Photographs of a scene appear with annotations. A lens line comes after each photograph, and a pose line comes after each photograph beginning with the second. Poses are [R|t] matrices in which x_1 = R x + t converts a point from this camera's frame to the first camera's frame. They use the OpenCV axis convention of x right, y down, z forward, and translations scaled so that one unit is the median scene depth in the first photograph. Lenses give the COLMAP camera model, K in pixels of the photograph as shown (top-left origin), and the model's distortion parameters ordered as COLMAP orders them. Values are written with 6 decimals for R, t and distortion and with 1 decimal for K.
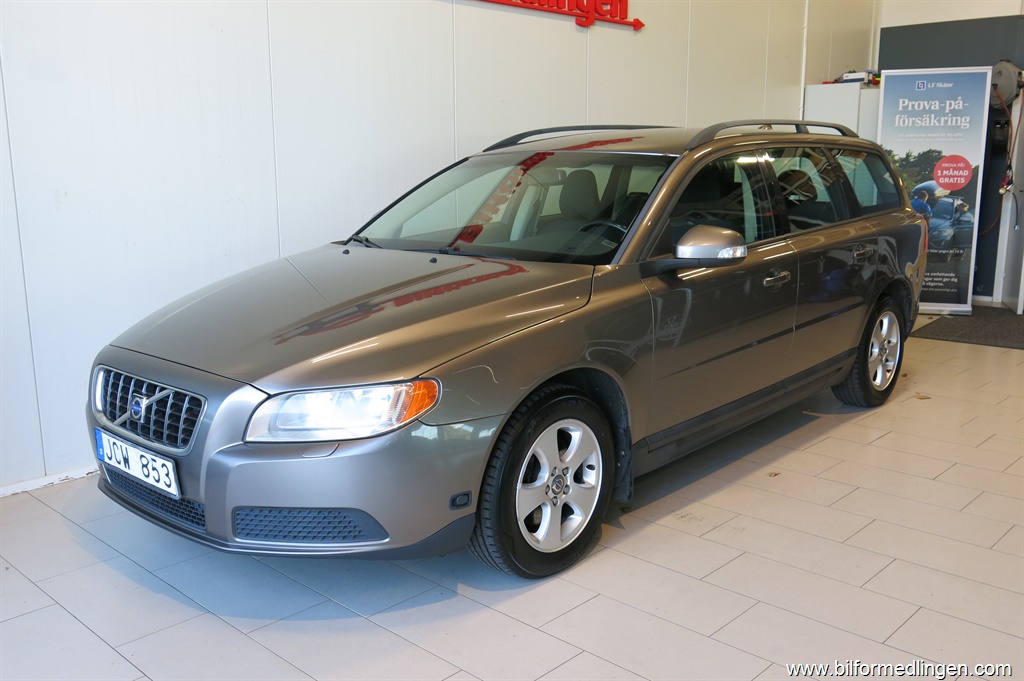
lens RADIAL K [[931.5, 0, 512.0], [0, 931.5, 340.5], [0, 0, 1]] dist [-0.001241, -0.003167]
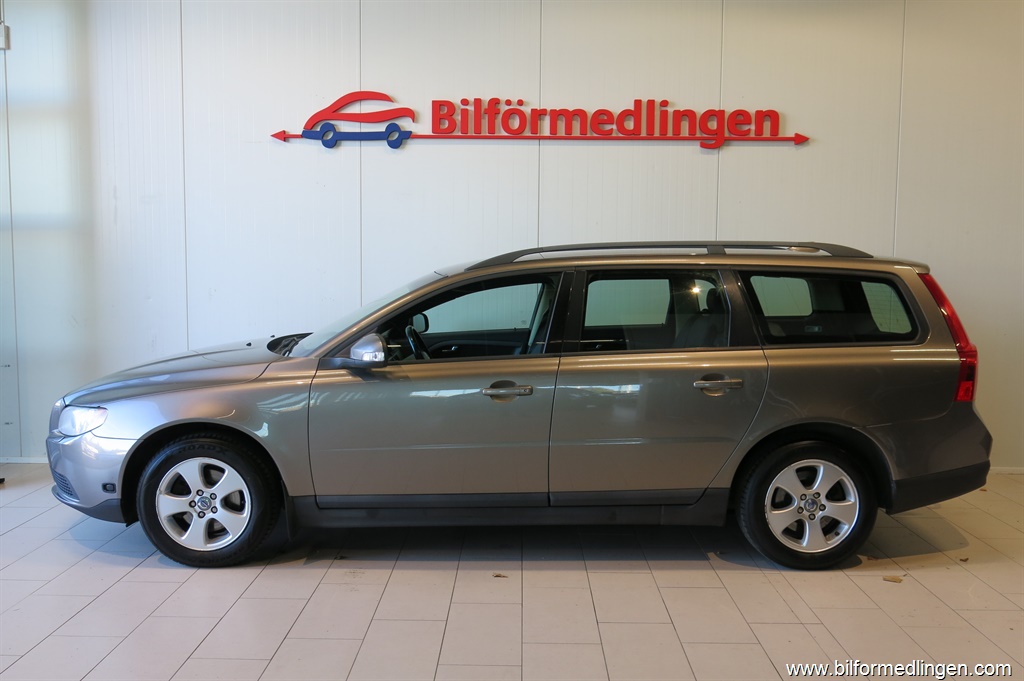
lens RADIAL K [[946.9, 0, 512.0], [0, 946.9, 340.5], [0, 0, 1]] dist [-0.024768, -0.012662]
pose [[0.675701, 0.073222, -0.733530, 0.907236], [-0.152528, 0.987409, -0.041938, -0.065736], [0.721224, 0.140221, 0.678362, 0.212731]]
